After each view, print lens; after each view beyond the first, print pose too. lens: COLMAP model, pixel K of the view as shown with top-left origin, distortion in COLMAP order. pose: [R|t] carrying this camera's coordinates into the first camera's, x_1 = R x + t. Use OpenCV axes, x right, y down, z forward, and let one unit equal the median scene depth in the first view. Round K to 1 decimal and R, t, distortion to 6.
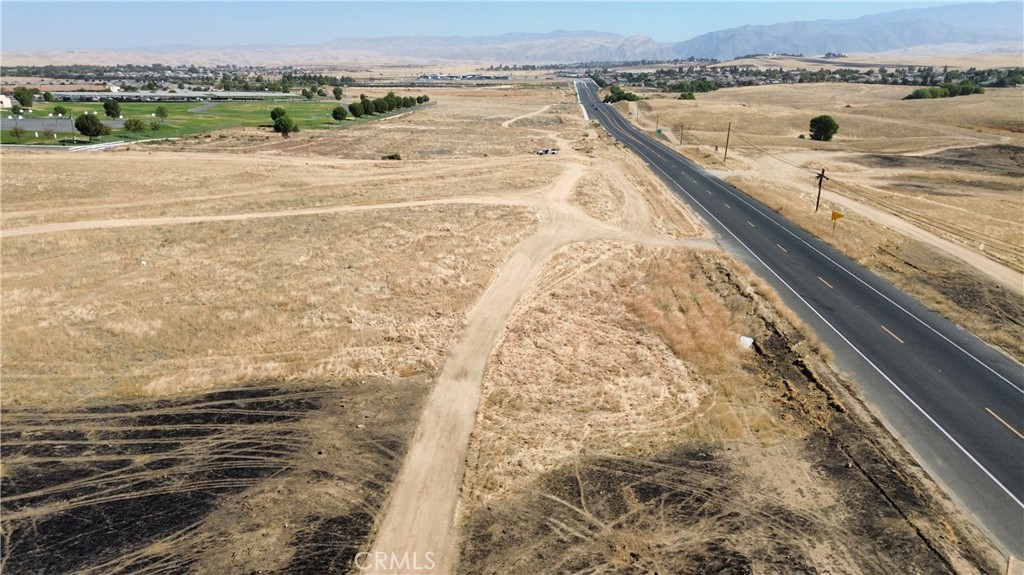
lens RADIAL K [[729.9, 0, 516.7], [0, 729.9, 282.0], [0, 0, 1]] dist [0.052325, -0.040002]
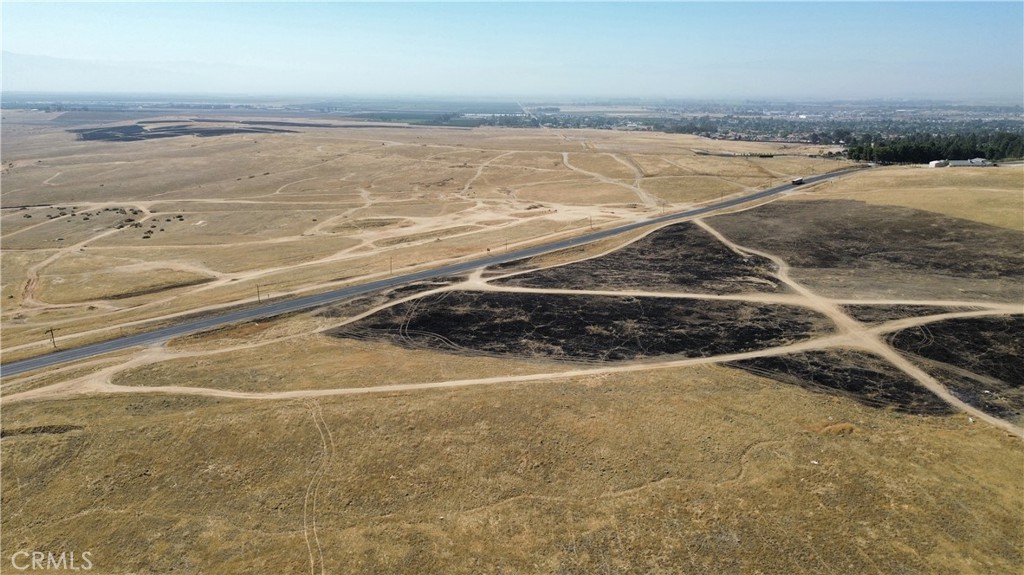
lens RADIAL K [[725.6, 0, 515.9], [0, 725.6, 288.3], [0, 0, 1]] dist [0.072054, -0.069375]
pose [[-0.744690, -0.176947, 0.643527, -0.145007], [0.185329, 0.871470, 0.454086, -0.072391], [-0.641163, 0.457417, -0.616181, 0.103742]]
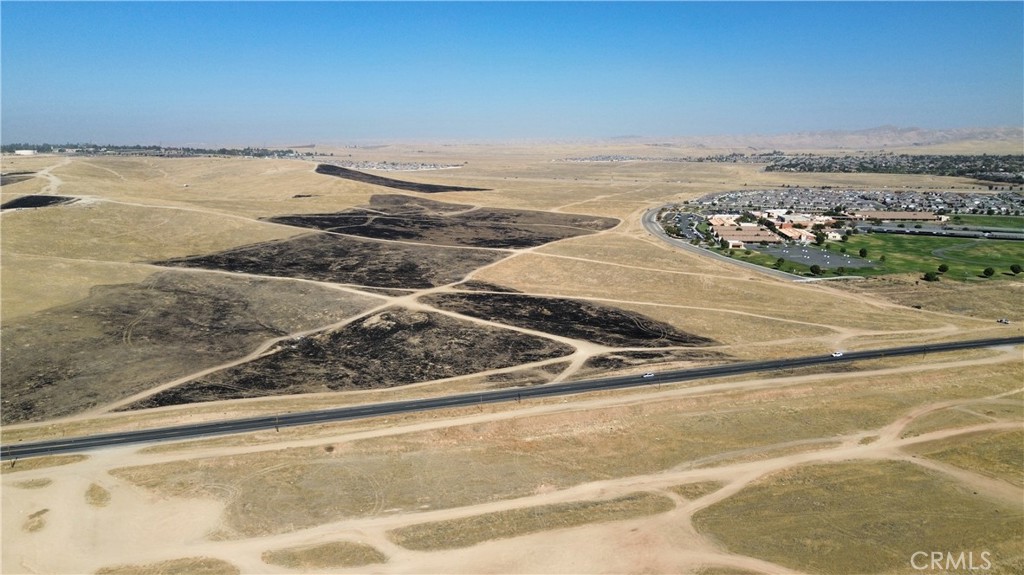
lens RADIAL K [[725.6, 0, 515.9], [0, 725.6, 288.3], [0, 0, 1]] dist [0.072054, -0.069375]
pose [[0.395425, 0.181503, -0.900386, 0.174094], [-0.252423, 0.964010, 0.083471, -0.015108], [0.883132, 0.194271, 0.427010, -0.126901]]
